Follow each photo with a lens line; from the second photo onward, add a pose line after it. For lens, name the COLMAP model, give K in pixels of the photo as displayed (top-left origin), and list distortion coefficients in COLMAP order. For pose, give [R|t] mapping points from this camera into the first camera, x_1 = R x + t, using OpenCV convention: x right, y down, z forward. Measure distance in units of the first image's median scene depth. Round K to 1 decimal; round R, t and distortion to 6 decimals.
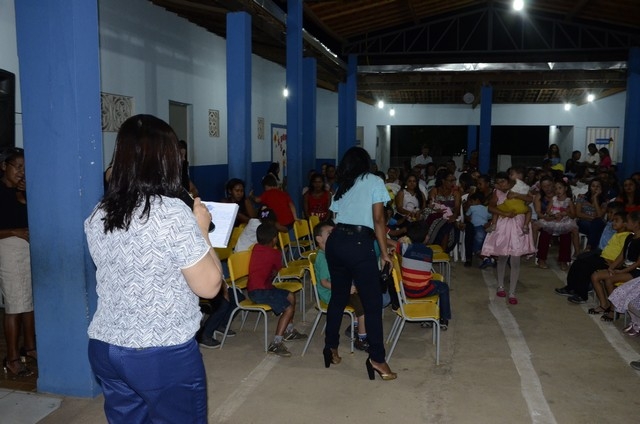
lens RADIAL K [[531.1, 0, 302.8], [0, 531.1, 213.9], [0, 0, 1]] dist [0.003530, 0.001804]
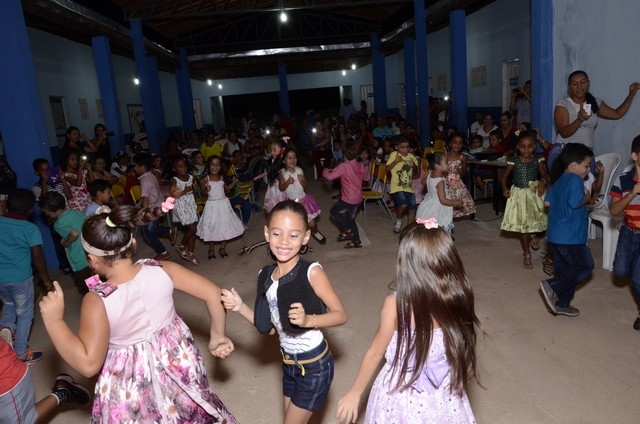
lens RADIAL K [[531.1, 0, 302.8], [0, 531.1, 213.9], [0, 0, 1]] dist [0.003530, 0.001804]
pose [[0.958136, -0.138779, 0.250430, -0.010192], [0.120849, 0.988966, 0.085684, 0.038794], [-0.259558, -0.051833, 0.964336, -0.401955]]
